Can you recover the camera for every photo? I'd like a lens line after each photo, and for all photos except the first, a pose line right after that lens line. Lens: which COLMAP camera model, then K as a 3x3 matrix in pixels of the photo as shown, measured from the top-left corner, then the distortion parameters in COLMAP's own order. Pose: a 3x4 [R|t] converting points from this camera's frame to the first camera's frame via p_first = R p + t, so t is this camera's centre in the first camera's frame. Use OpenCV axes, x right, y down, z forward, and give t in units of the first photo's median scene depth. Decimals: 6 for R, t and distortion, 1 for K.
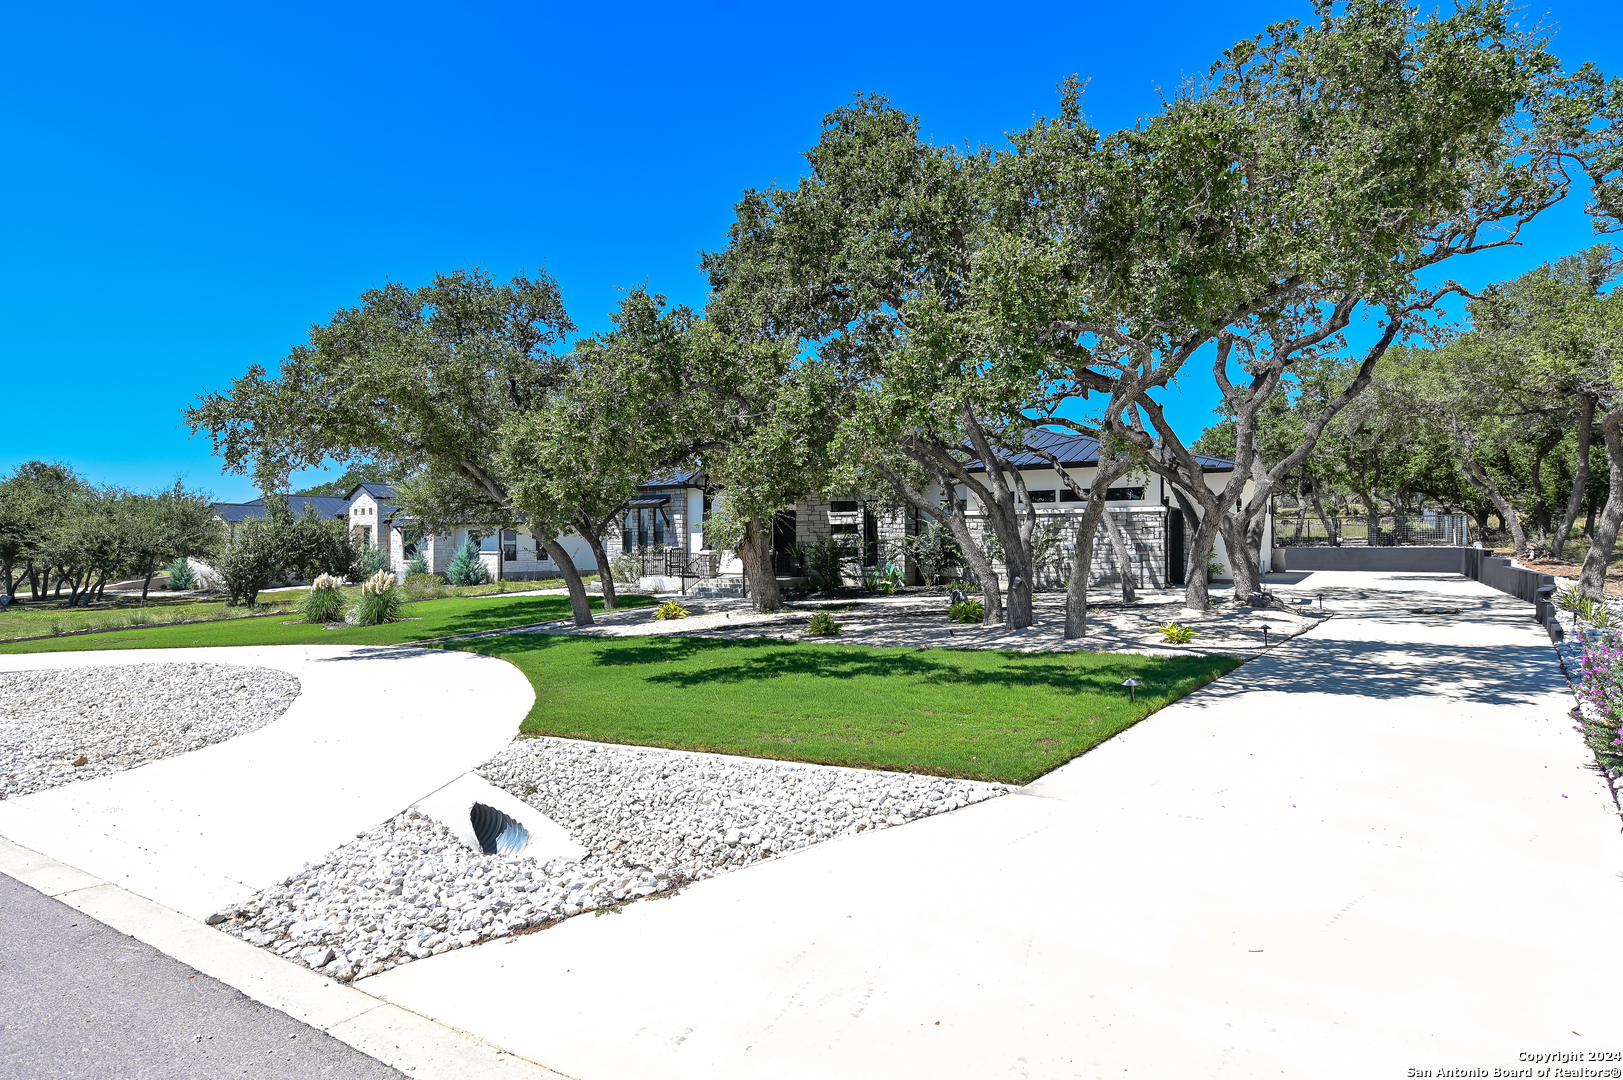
lens RADIAL K [[831.2, 0, 811.5], [0, 831.2, 540.0], [0, 0, 1]] dist [-0.004319, -0.000774]
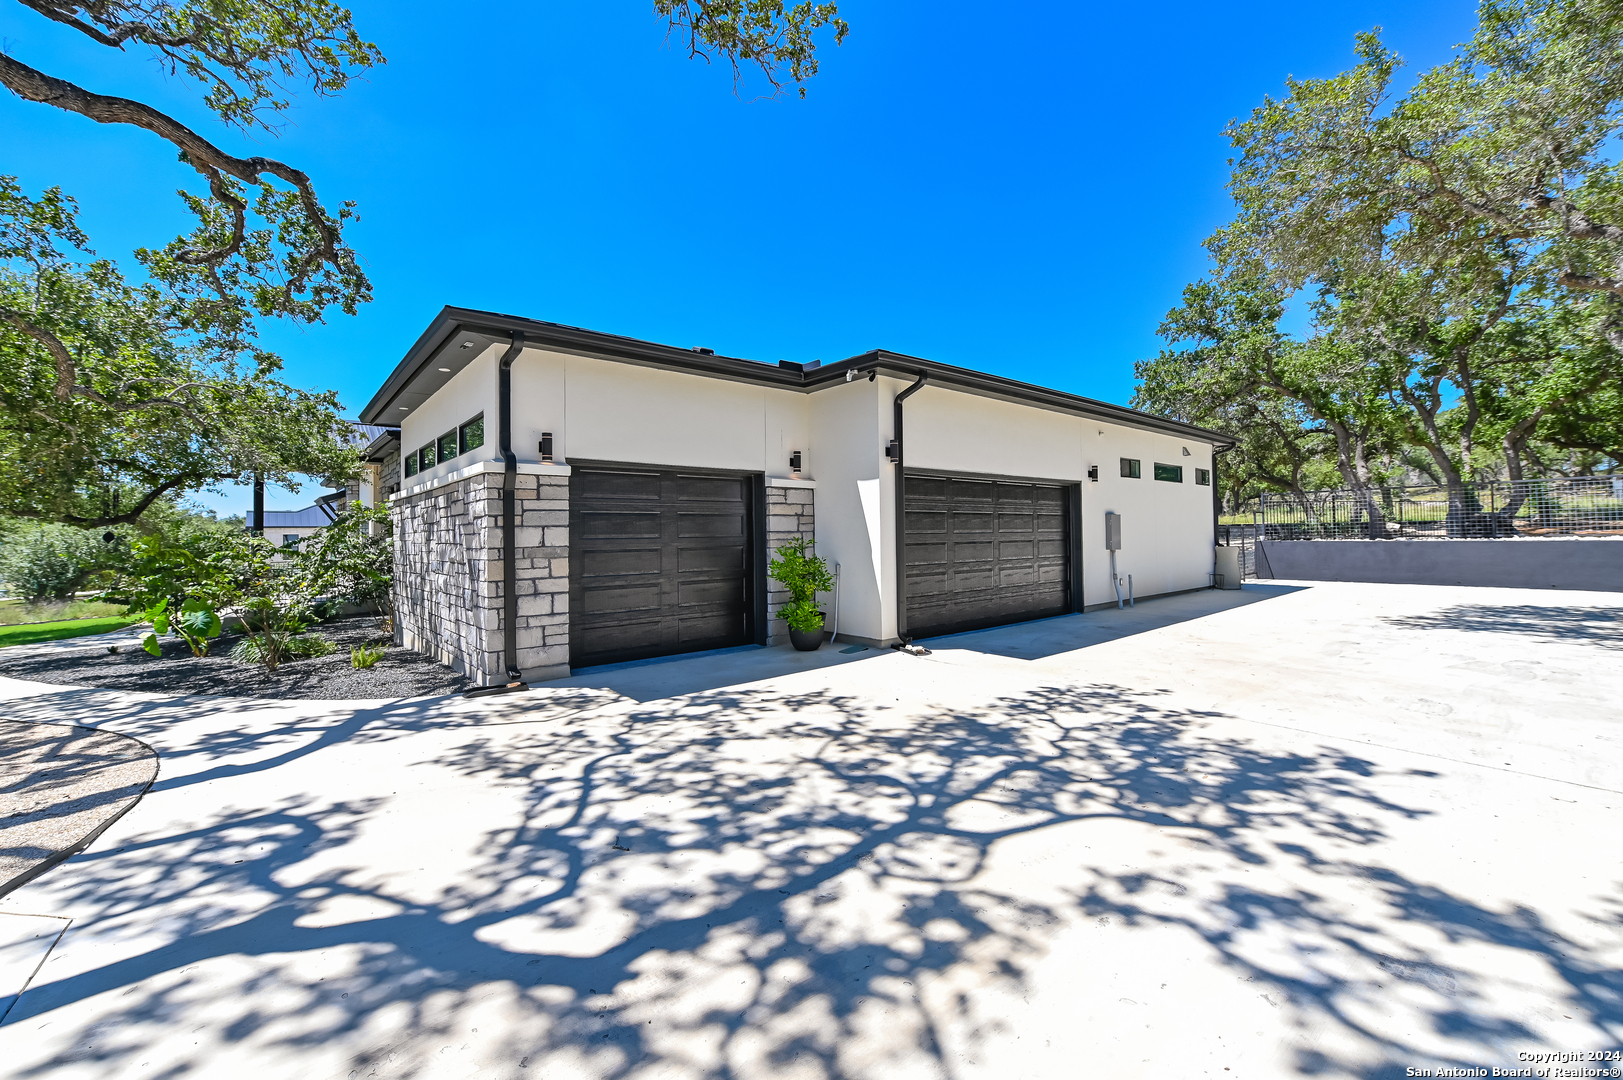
lens RADIAL K [[639.6, 0, 808.5], [0, 639.6, 504.3], [0, 0, 1]] dist [-0.000580, -0.000123]
pose [[0.965770, -0.025787, -0.258113, 0.629319], [0.015525, 0.999009, -0.041718, -0.006364], [0.258933, 0.036282, 0.965214, 0.819475]]
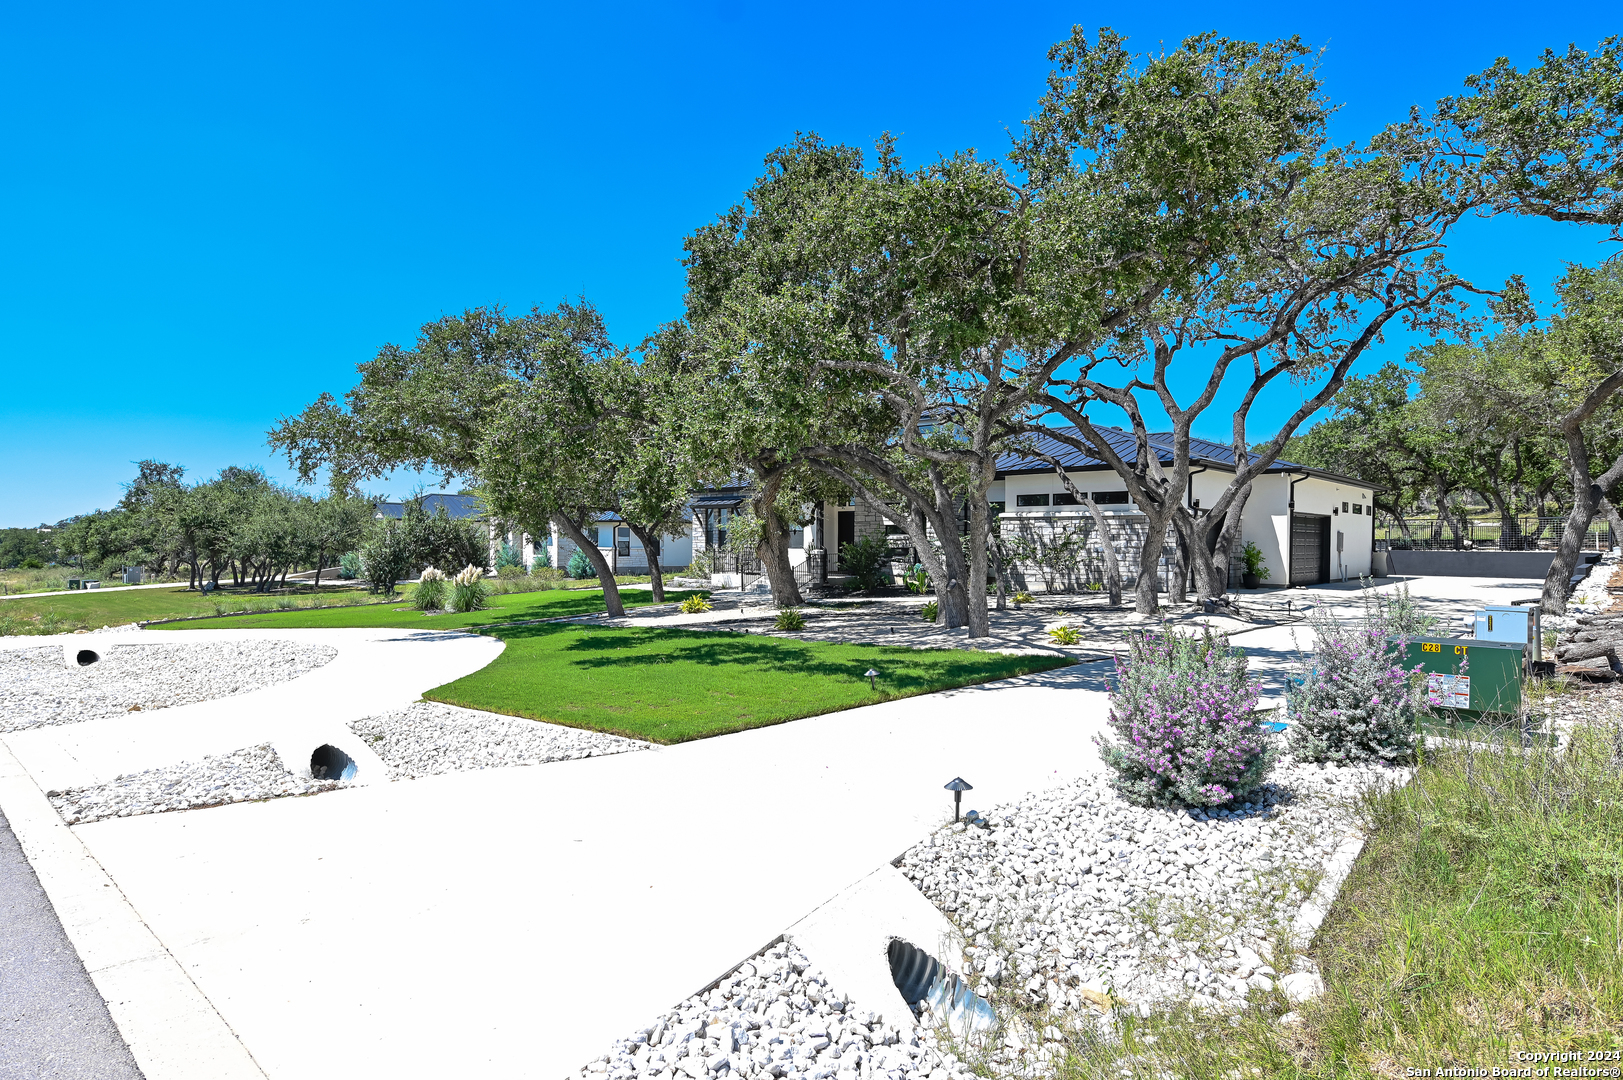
lens RADIAL K [[831.2, 0, 811.5], [0, 831.2, 540.0], [0, 0, 1]] dist [-0.004319, -0.000774]
pose [[0.986544, 0.006759, -0.163358, 0.120717], [-0.006209, 0.999973, 0.003882, -0.004252], [0.163380, -0.002816, 0.986559, -0.038214]]
